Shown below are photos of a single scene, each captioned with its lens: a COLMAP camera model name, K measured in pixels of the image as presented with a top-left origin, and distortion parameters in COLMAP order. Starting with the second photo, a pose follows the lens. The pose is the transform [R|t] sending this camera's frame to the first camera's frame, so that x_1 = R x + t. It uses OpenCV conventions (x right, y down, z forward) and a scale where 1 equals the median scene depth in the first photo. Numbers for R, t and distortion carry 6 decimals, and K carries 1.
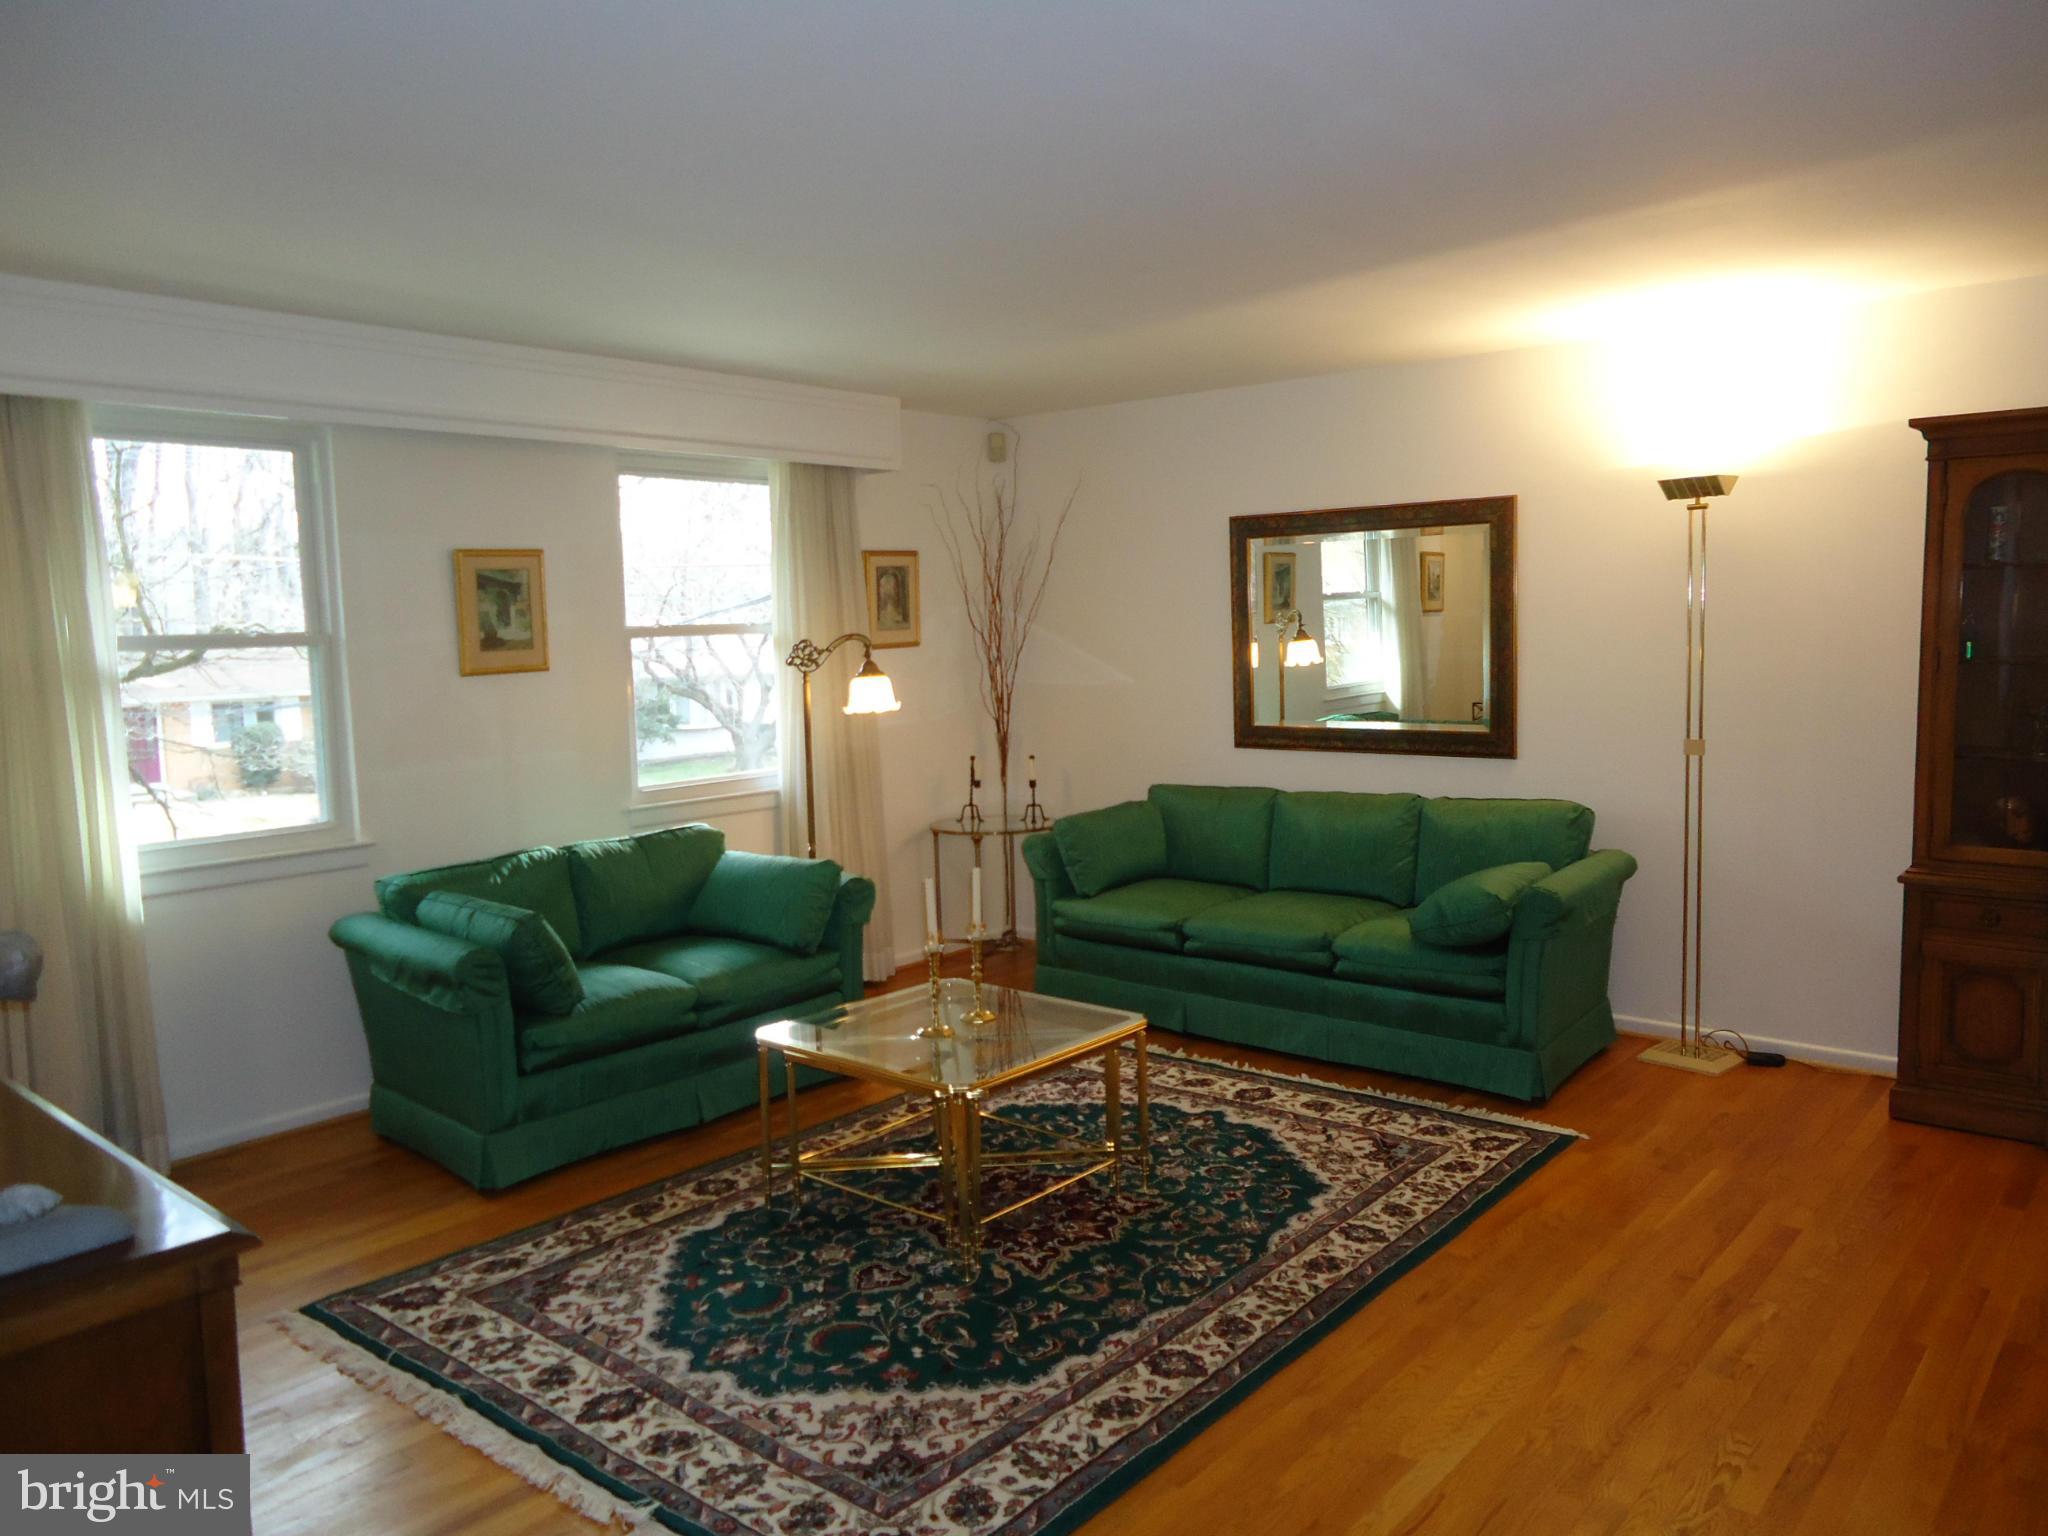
lens RADIAL K [[1496.9, 0, 1024.0], [0, 1496.9, 768.0], [0, 0, 1]] dist [0.000106, 0.001751]
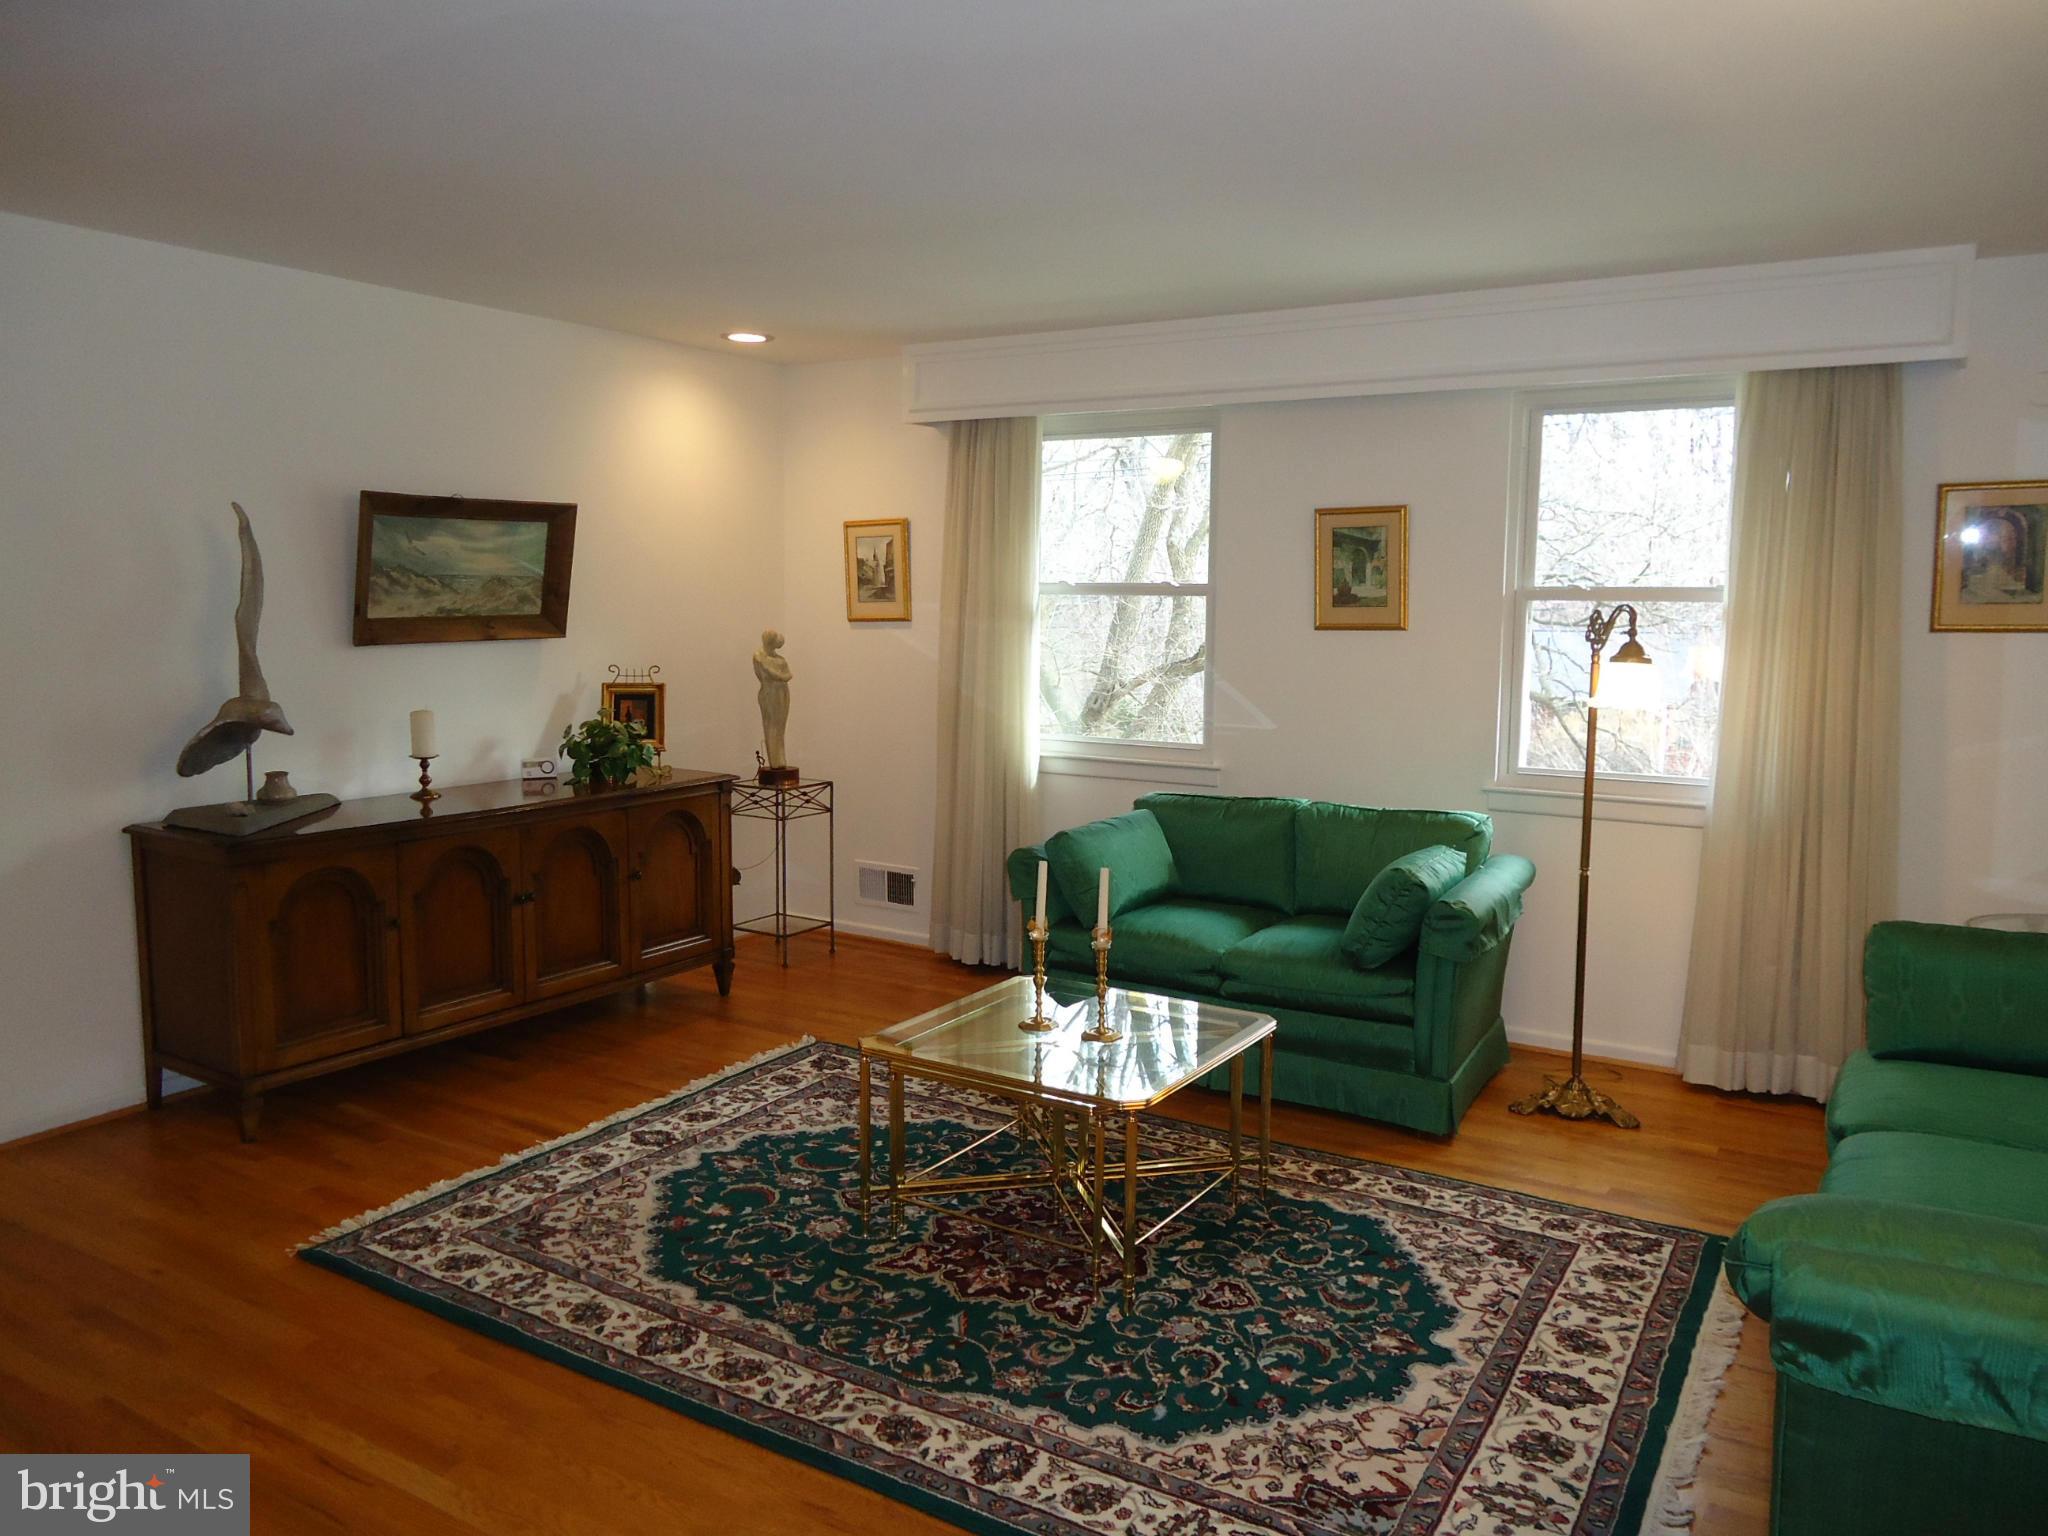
lens RADIAL K [[1496.9, 0, 1024.0], [0, 1496.9, 768.0], [0, 0, 1]] dist [0.000106, 0.001751]
pose [[0.141676, 0.141143, -0.979799, 0.840718], [-0.108231, 0.986058, 0.126395, -0.099549], [0.983979, 0.088137, 0.154977, 0.837381]]
